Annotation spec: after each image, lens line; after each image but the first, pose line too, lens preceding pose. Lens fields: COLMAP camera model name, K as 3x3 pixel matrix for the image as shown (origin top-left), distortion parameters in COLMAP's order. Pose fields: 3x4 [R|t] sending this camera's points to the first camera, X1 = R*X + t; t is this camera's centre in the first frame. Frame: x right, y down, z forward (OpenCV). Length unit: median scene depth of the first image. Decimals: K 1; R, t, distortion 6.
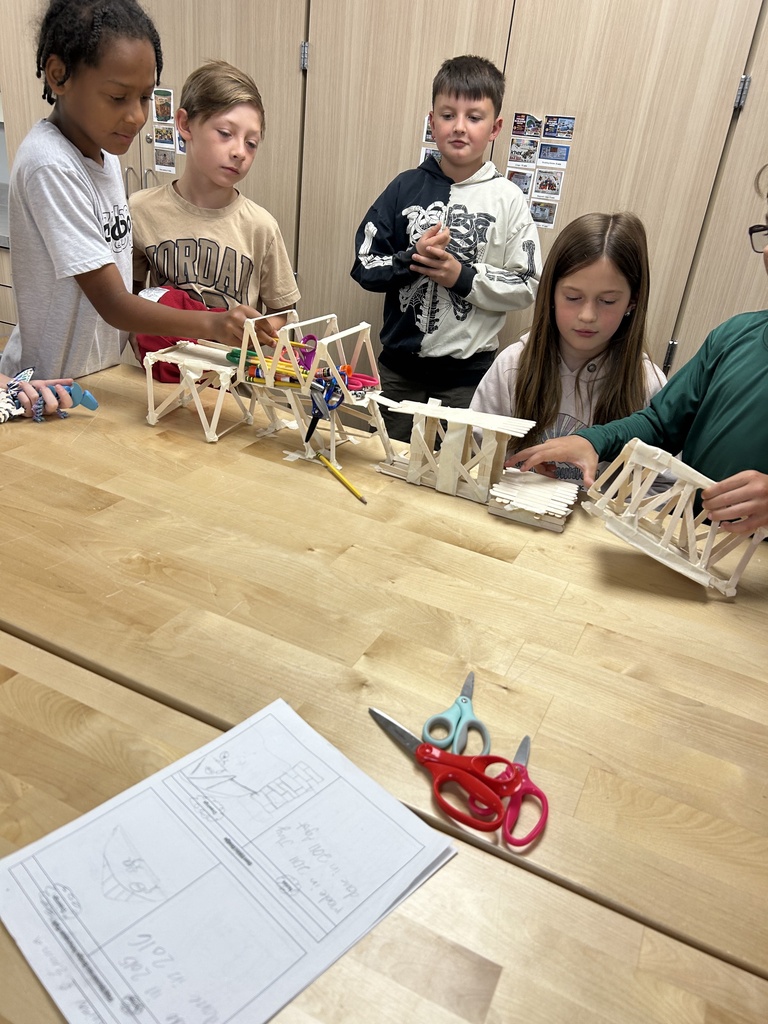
lens RADIAL K [[799.4, 0, 384.0], [0, 799.4, 512.0], [0, 0, 1]] dist [-0.004354, -0.004434]
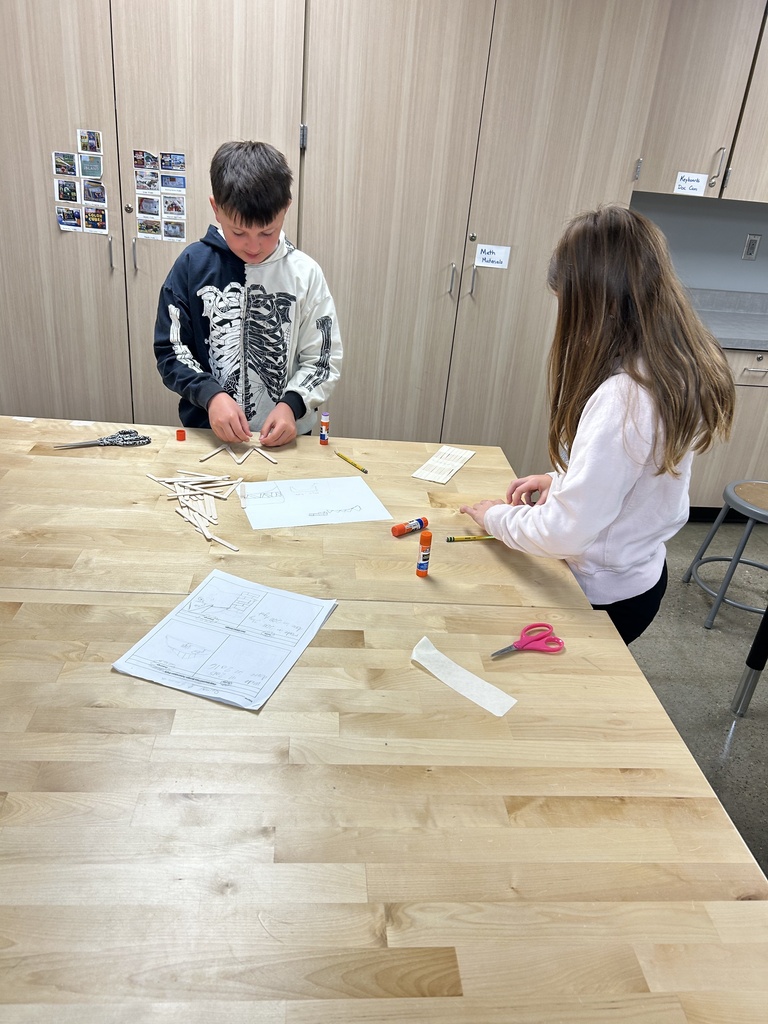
lens RADIAL K [[799.4, 0, 384.0], [0, 799.4, 512.0], [0, 0, 1]] dist [-0.004354, -0.004434]
pose [[0.860673, -0.239611, 0.449253, -0.194546], [0.222427, 0.970639, 0.091572, 0.017247], [-0.458005, 0.021112, 0.888699, -0.269775]]
